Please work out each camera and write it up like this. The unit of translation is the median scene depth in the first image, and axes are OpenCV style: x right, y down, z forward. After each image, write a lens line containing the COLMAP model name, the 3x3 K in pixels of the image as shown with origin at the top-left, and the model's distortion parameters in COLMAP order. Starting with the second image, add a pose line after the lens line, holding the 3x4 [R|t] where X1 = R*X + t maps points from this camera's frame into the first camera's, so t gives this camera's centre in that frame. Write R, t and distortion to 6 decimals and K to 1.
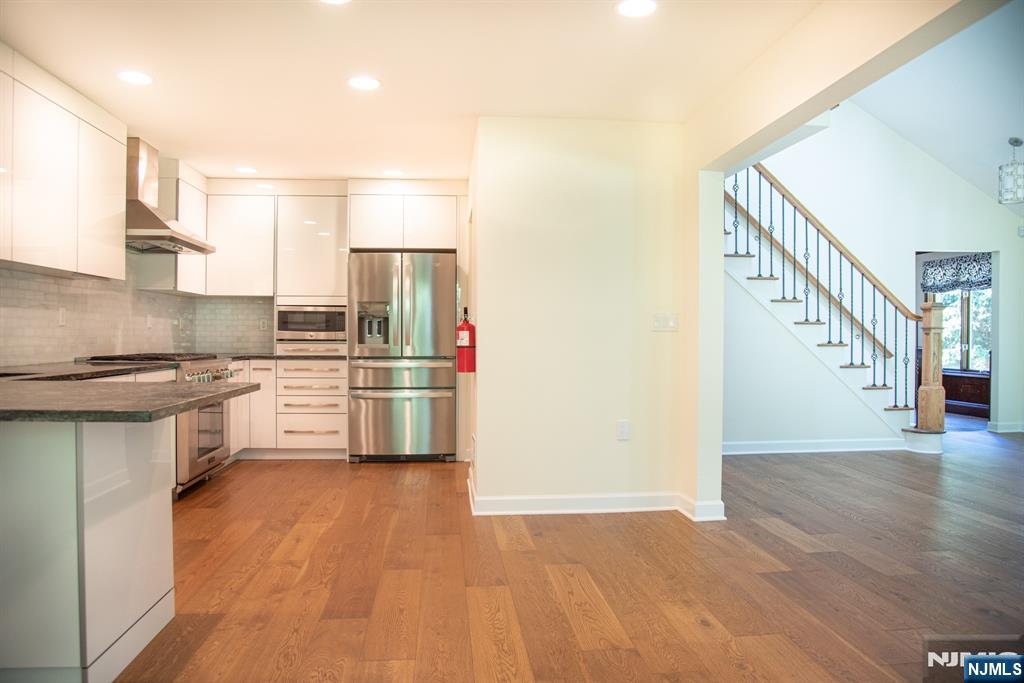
lens RADIAL K [[695.2, 0, 512.0], [0, 695.2, 341.5], [0, 0, 1]] dist [-0.061591, 0.000445]
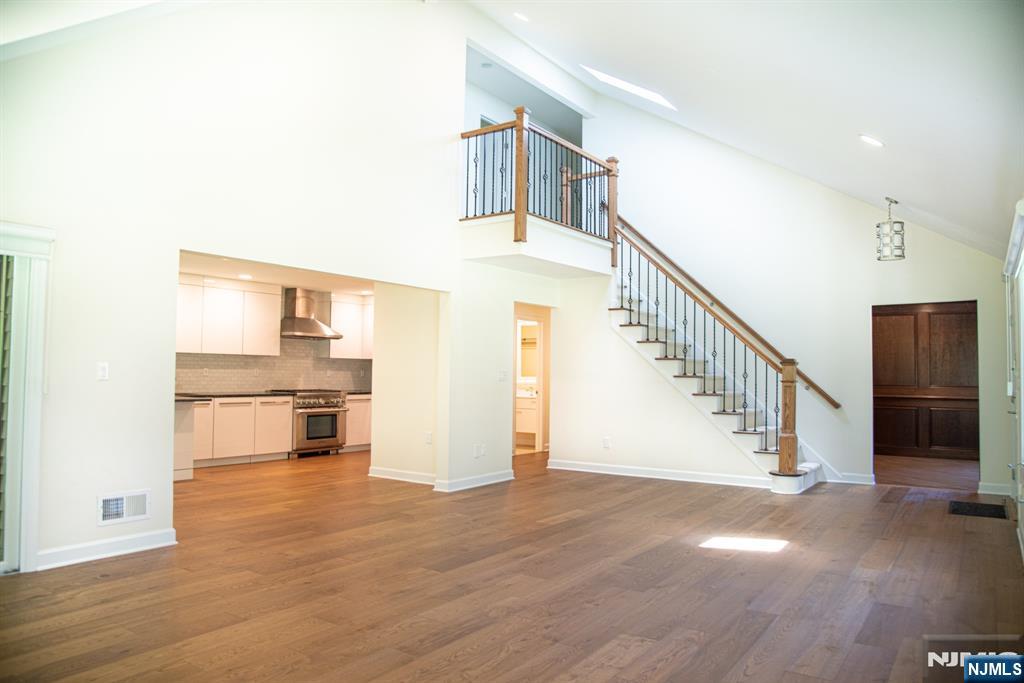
lens RADIAL K [[695.2, 0, 512.0], [0, 695.2, 341.5], [0, 0, 1]] dist [-0.061591, 0.000445]
pose [[0.766259, -0.025987, -0.642006, 1.275900], [-0.015908, 0.998108, -0.059388, -0.011908], [0.642335, 0.055720, 0.764396, -0.210553]]
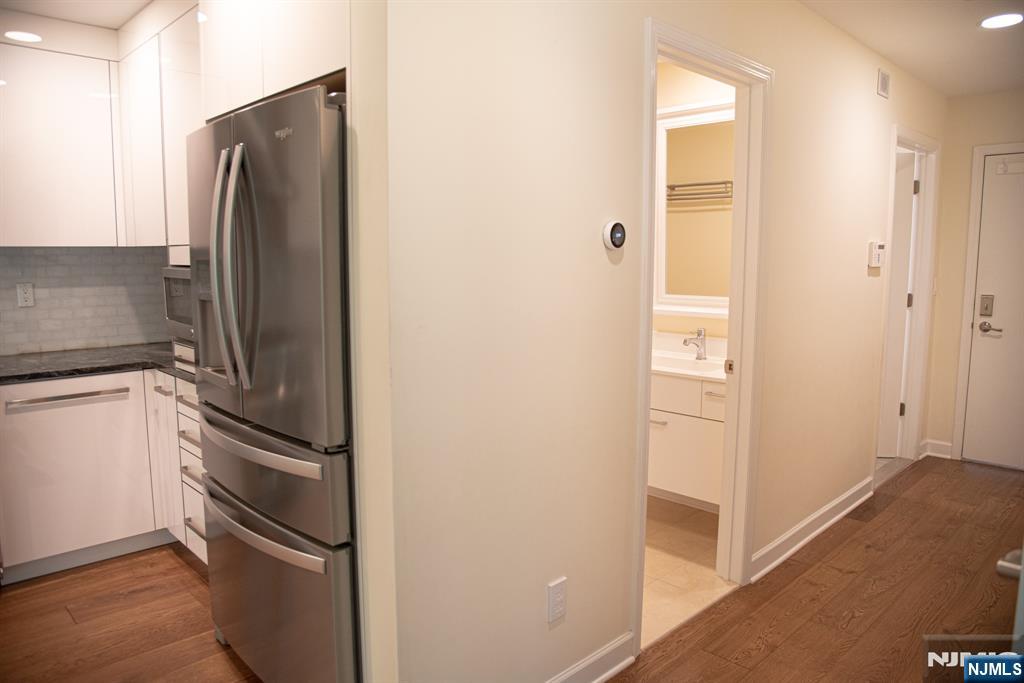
lens RADIAL K [[695.2, 0, 512.0], [0, 695.2, 341.5], [0, 0, 1]] dist [-0.061591, 0.000445]
pose [[0.622575, 0.088712, -0.777516, 0.227095], [-0.006331, 0.994092, 0.108353, -0.063121], [0.782535, -0.062536, 0.619458, 1.067517]]
